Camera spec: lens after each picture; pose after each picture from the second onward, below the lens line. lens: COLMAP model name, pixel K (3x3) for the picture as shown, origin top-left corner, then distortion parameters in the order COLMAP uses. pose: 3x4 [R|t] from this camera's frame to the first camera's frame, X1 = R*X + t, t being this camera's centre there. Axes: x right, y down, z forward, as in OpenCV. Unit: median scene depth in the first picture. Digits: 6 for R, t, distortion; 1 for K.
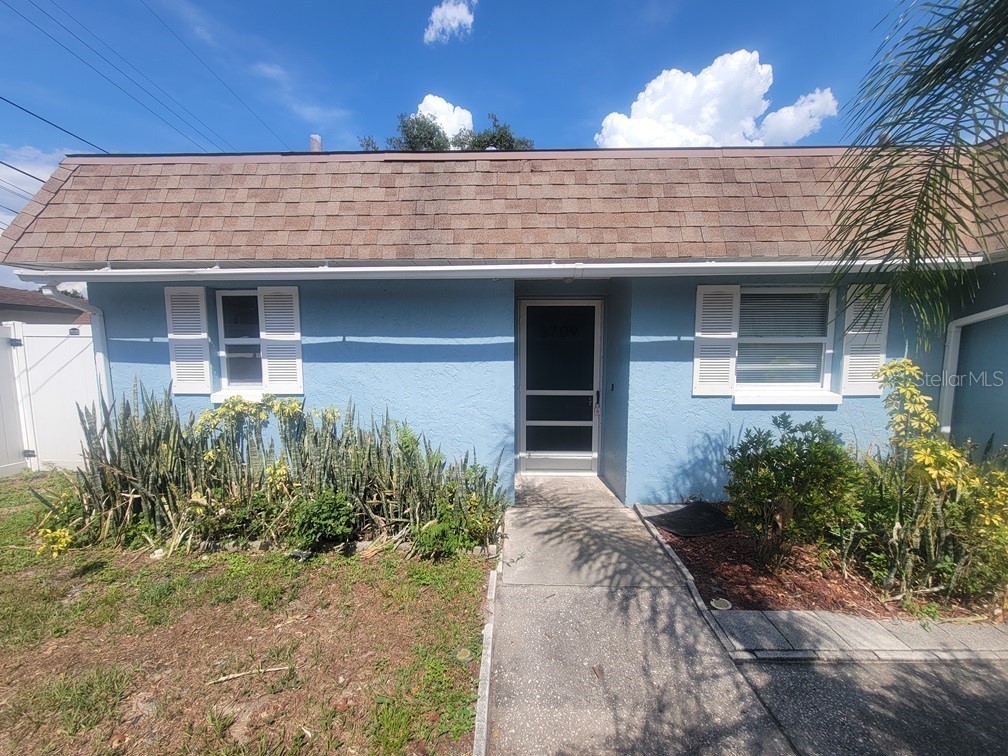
lens RADIAL K [[412.3, 0, 501.3], [0, 412.3, 384.6], [0, 0, 1]] dist [0.001277, -0.000171]
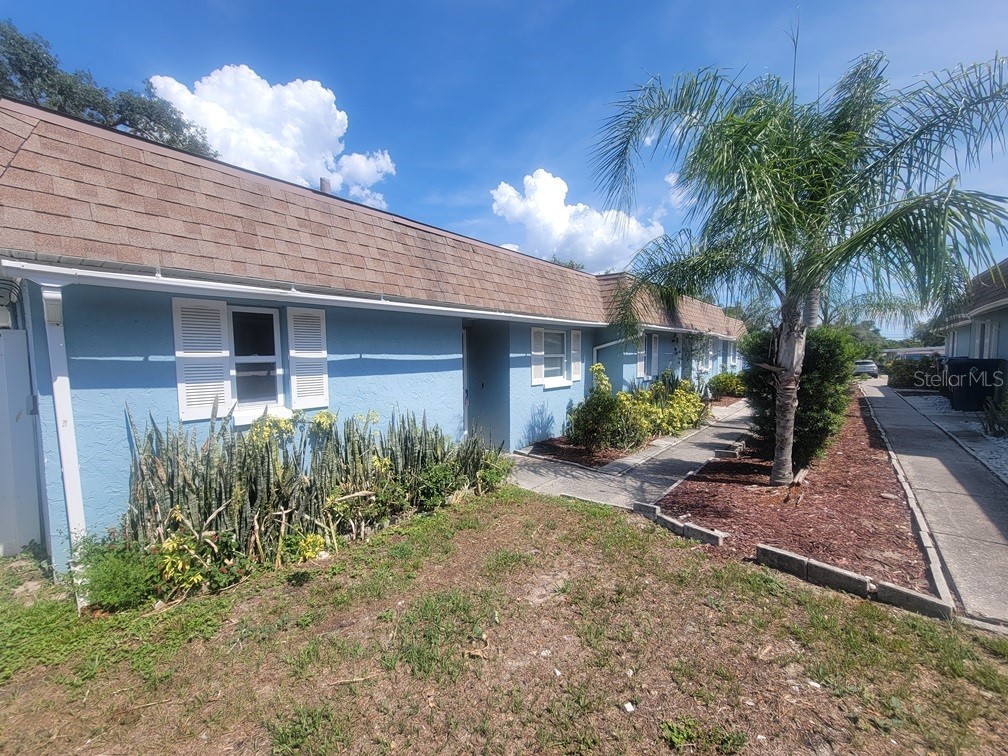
lens RADIAL K [[412.3, 0, 501.3], [0, 412.3, 384.6], [0, 0, 1]] dist [0.001277, -0.000171]
pose [[0.621735, -0.059532, 0.780962, -1.072012], [0.086160, 0.996254, 0.007351, -0.002862], [-0.778474, 0.062717, 0.624535, -0.056201]]
